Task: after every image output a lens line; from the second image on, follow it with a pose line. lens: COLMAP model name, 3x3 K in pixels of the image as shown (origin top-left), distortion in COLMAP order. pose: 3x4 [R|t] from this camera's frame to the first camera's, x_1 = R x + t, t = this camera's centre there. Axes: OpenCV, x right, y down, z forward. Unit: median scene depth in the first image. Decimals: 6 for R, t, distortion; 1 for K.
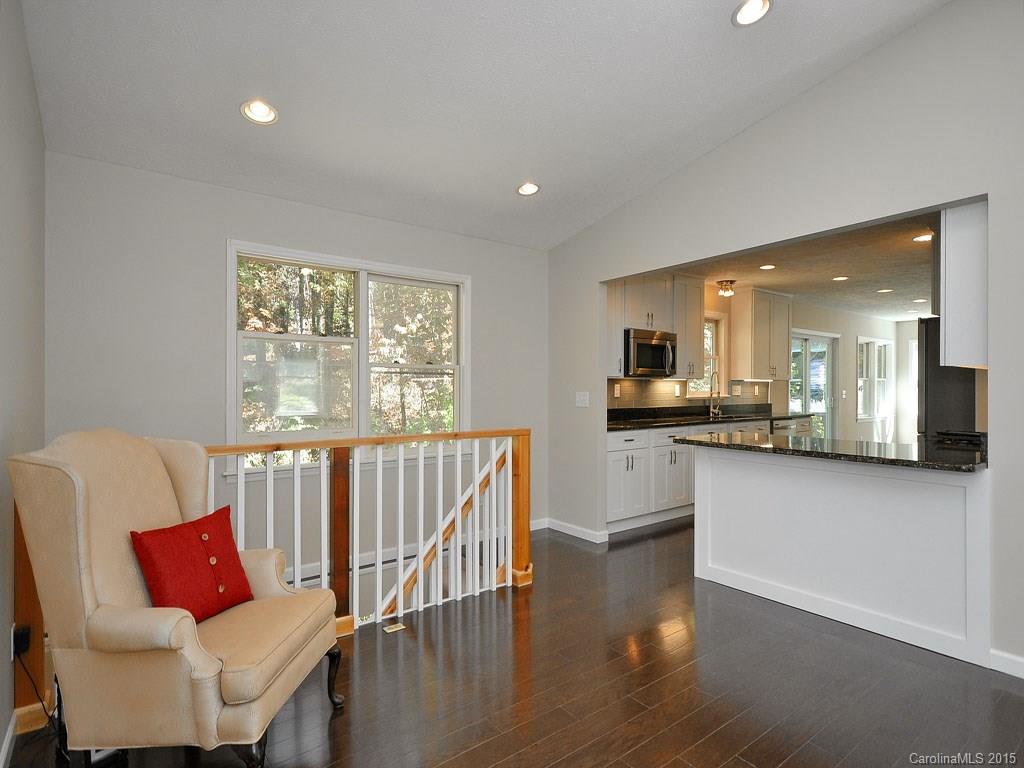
lens RADIAL K [[546.7, 0, 516.2], [0, 546.7, 371.5], [0, 0, 1]] dist [-0.002738, -0.000206]
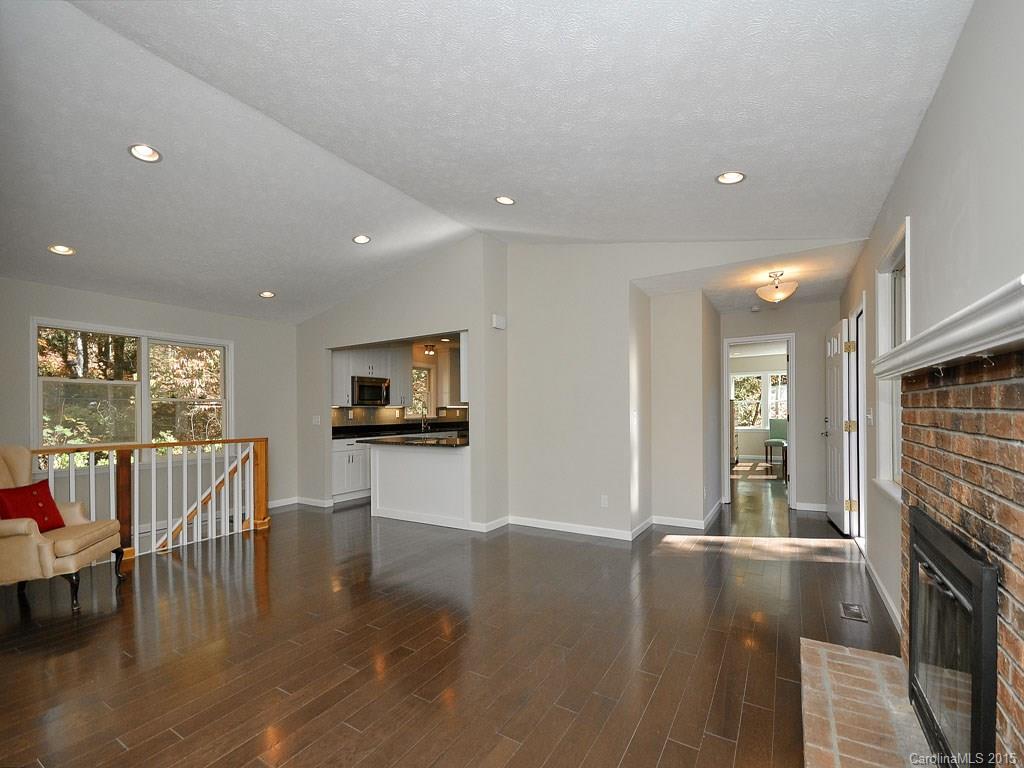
lens RADIAL K [[467.3, 0, 519.2], [0, 467.3, 392.1], [0, 0, 1]] dist [0.029069, 0.000437]
pose [[0.929826, 0.001823, 0.367995, 0.154648], [0.004109, 0.999874, -0.015337, -0.007469], [-0.367976, 0.015773, 0.929701, -0.479115]]
